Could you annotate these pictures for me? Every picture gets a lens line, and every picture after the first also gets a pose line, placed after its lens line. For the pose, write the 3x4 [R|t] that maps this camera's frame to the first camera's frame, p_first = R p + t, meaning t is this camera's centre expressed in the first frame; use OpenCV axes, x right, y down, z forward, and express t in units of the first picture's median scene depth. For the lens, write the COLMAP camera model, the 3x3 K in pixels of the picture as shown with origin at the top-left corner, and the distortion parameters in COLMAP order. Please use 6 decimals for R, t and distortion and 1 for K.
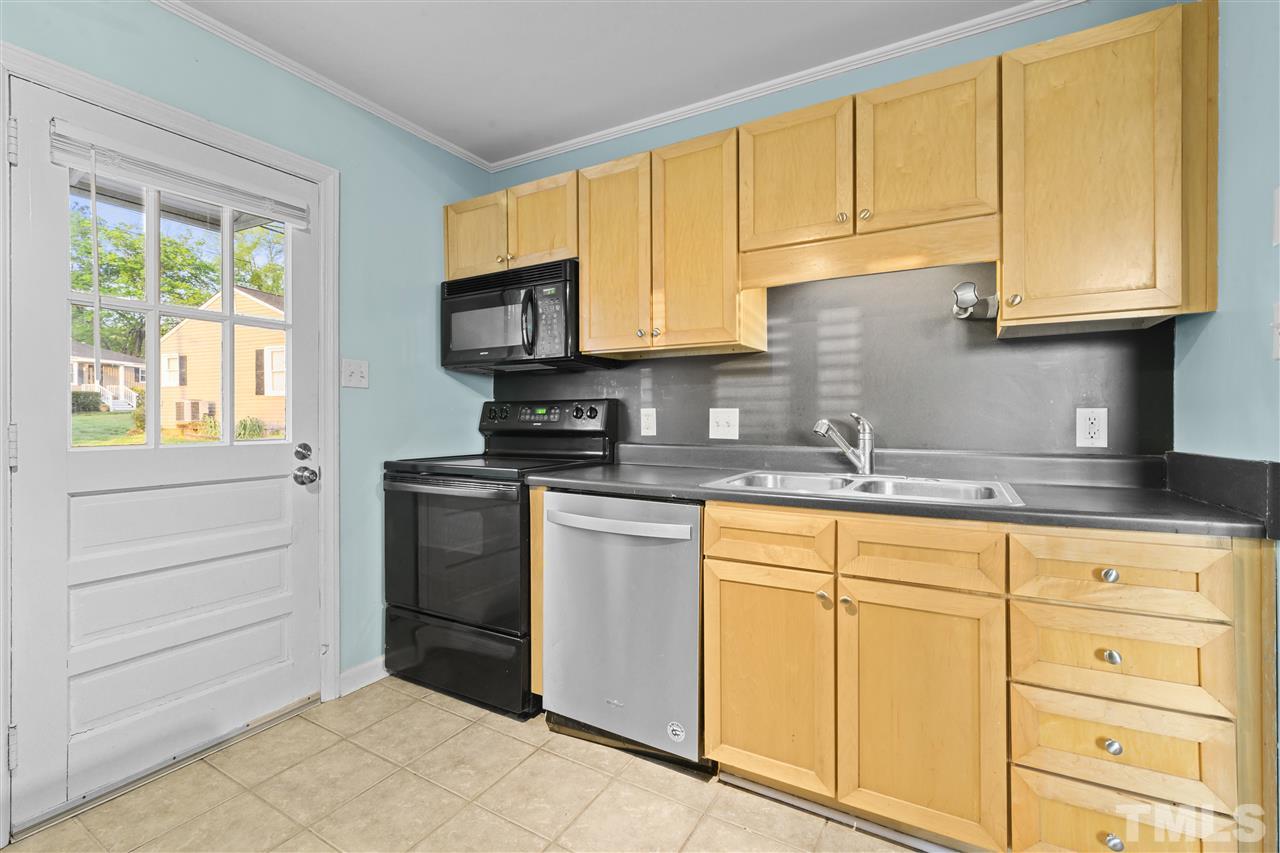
lens RADIAL K [[565.5, 0, 641.8], [0, 565.5, 410.6], [0, 0, 1]] dist [0.001383, -0.000315]
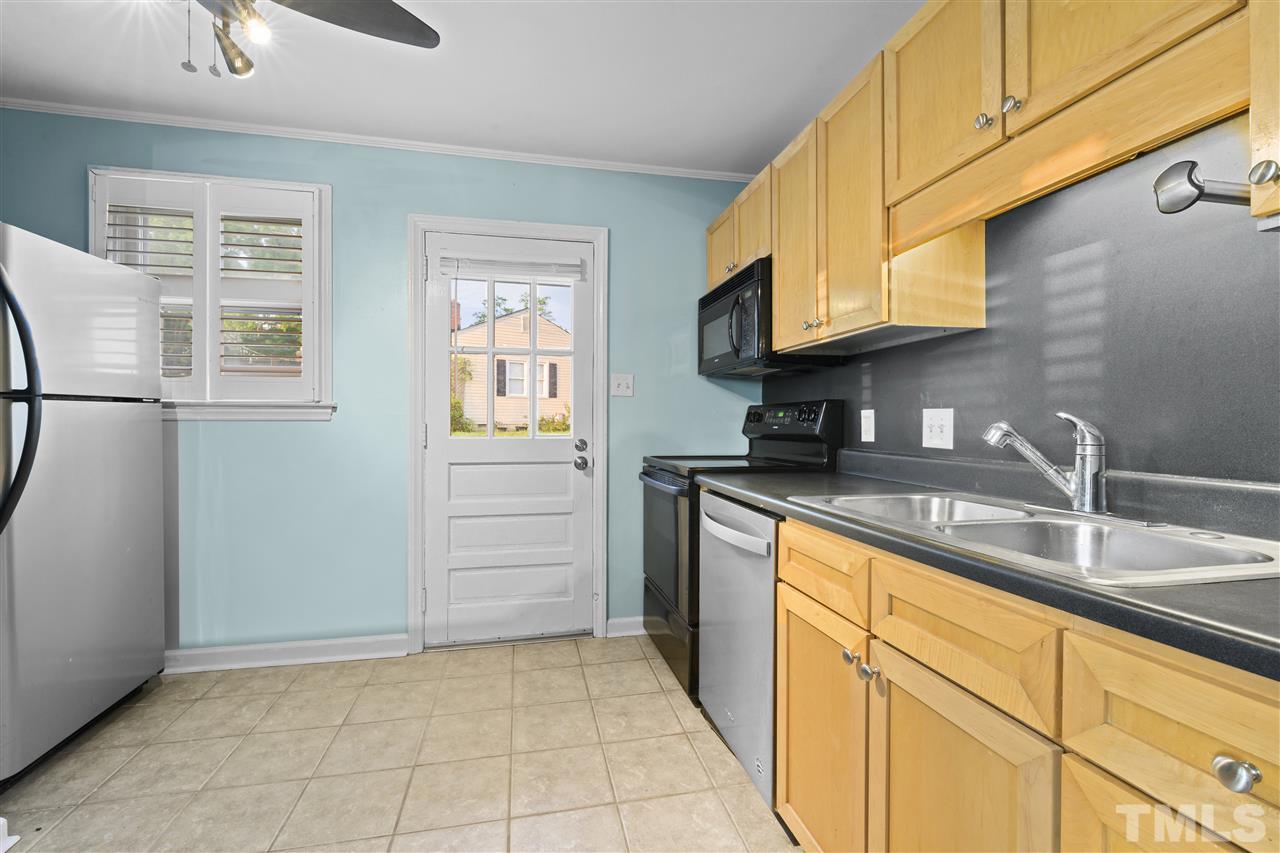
lens RADIAL K [[561.7, 0, 637.9], [0, 561.7, 415.8], [0, 0, 1]] dist [0.000802, -0.000211]
pose [[0.668514, -0.005317, -0.743681, 0.486832], [0.005131, 0.999984, -0.002537, 0.006740], [0.743682, -0.002120, 0.668530, 0.210952]]
